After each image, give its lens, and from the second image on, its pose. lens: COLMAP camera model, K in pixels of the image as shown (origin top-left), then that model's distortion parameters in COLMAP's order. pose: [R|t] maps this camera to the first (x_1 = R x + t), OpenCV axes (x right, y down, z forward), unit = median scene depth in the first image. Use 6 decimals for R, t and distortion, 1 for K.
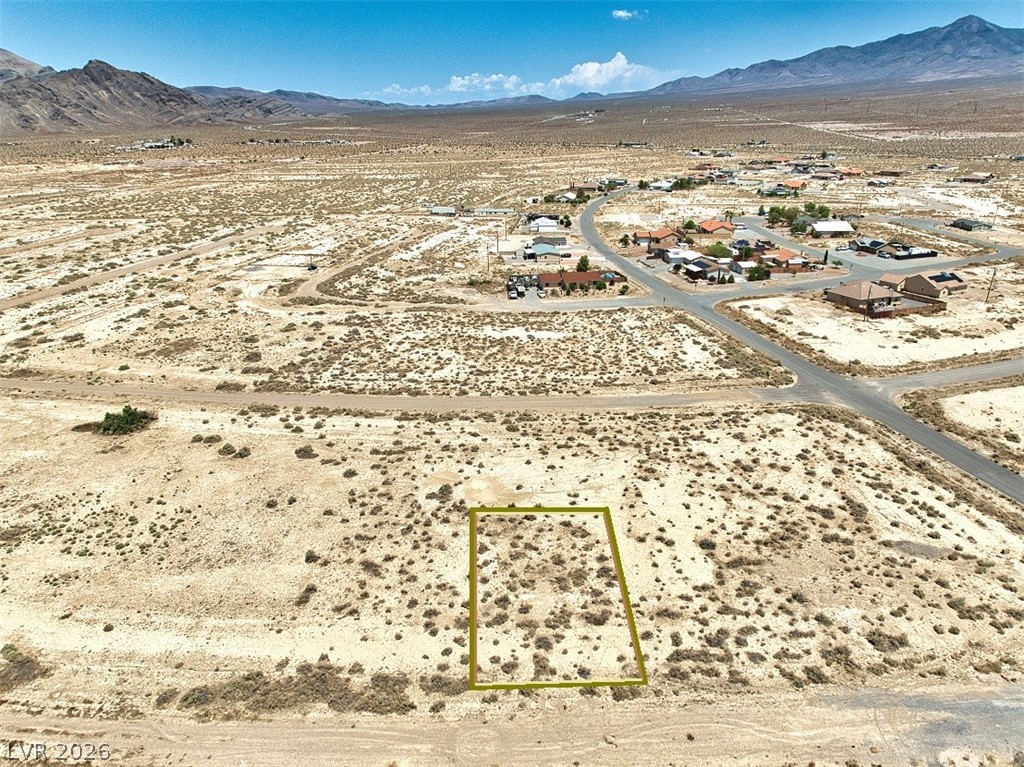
lens RADIAL K [[722.1, 0, 516.4], [0, 722.1, 379.1], [0, 0, 1]] dist [-0.029652, 0.007824]
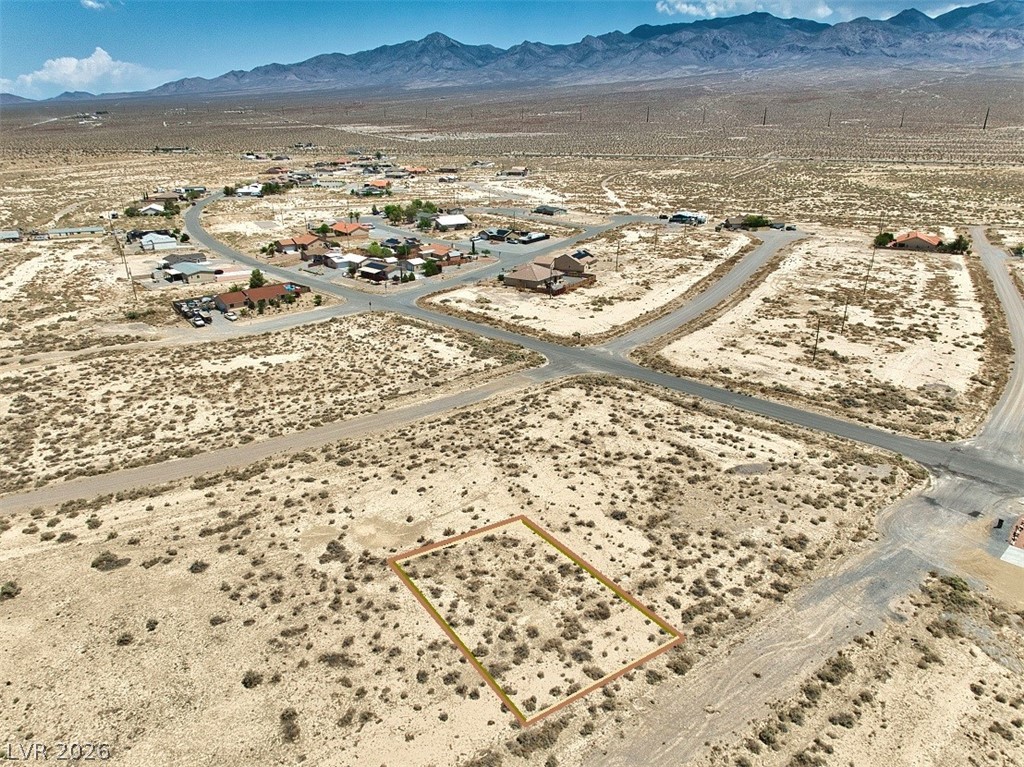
lens RADIAL K [[722.1, 0, 514.4], [0, 722.1, 388.2], [0, 0, 1]] dist [-0.029652, 0.007824]
pose [[0.810594, -0.192410, 0.553096, -0.275102], [0.188724, 0.979922, 0.064307, -0.034623], [-0.554365, 0.052256, 0.830632, 0.126437]]
